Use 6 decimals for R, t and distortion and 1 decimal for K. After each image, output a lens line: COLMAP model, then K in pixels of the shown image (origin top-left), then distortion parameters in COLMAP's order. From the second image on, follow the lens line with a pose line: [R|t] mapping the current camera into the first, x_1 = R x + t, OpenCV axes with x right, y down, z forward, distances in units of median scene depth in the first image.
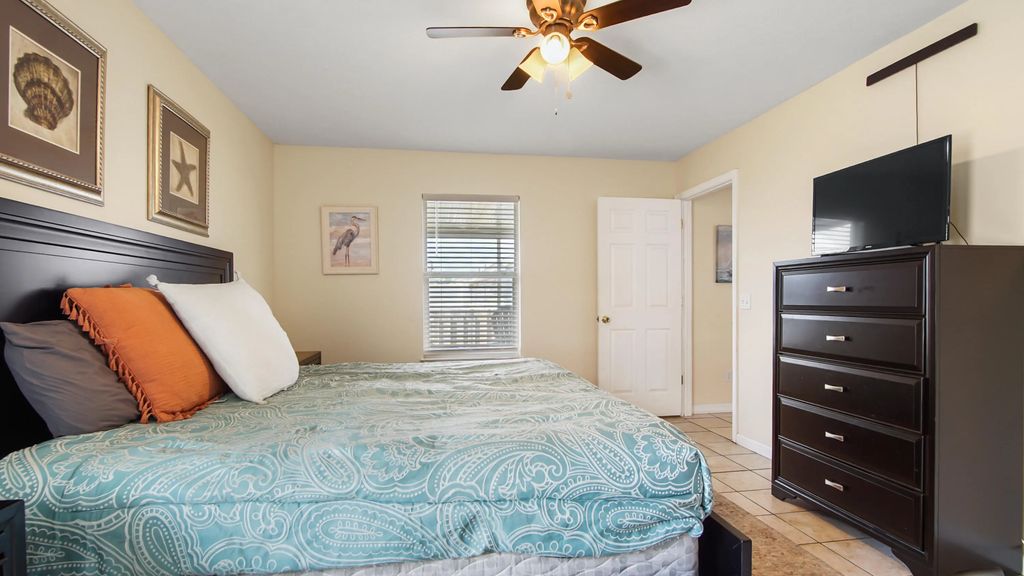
lens RADIAL K [[485.3, 0, 512.0], [0, 485.3, 288.0], [0, 0, 1]] dist [-0.010007, 0.000327]
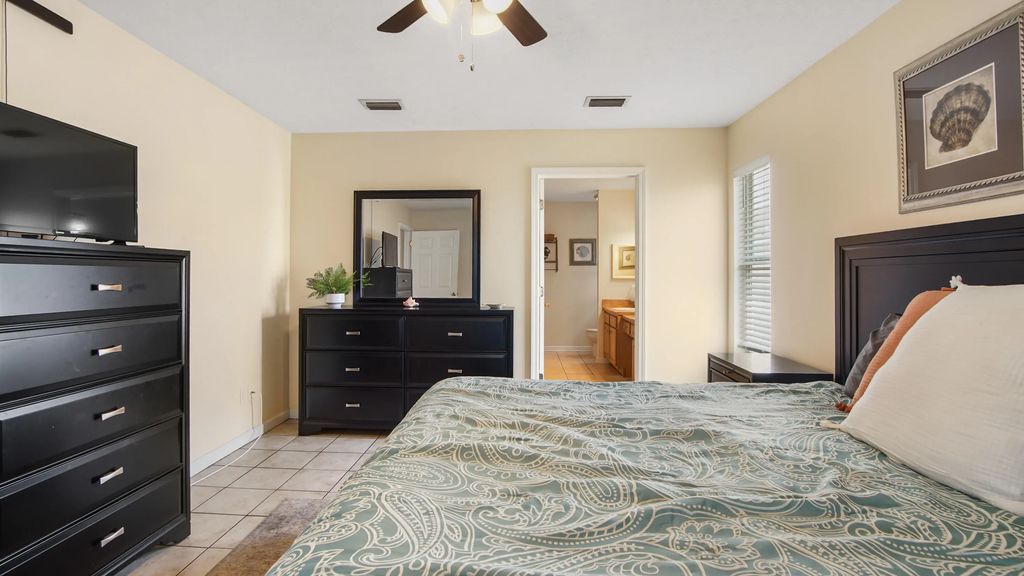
lens RADIAL K [[476.4, 0, 501.4], [0, 476.4, 282.7], [0, 0, 1]] dist [-0.043560, 0.000937]
pose [[-0.975615, -0.002330, 0.219477, -0.141549], [-0.004597, 0.999941, -0.009821, -0.003047], [-0.219441, -0.010590, -0.975568, 2.033751]]
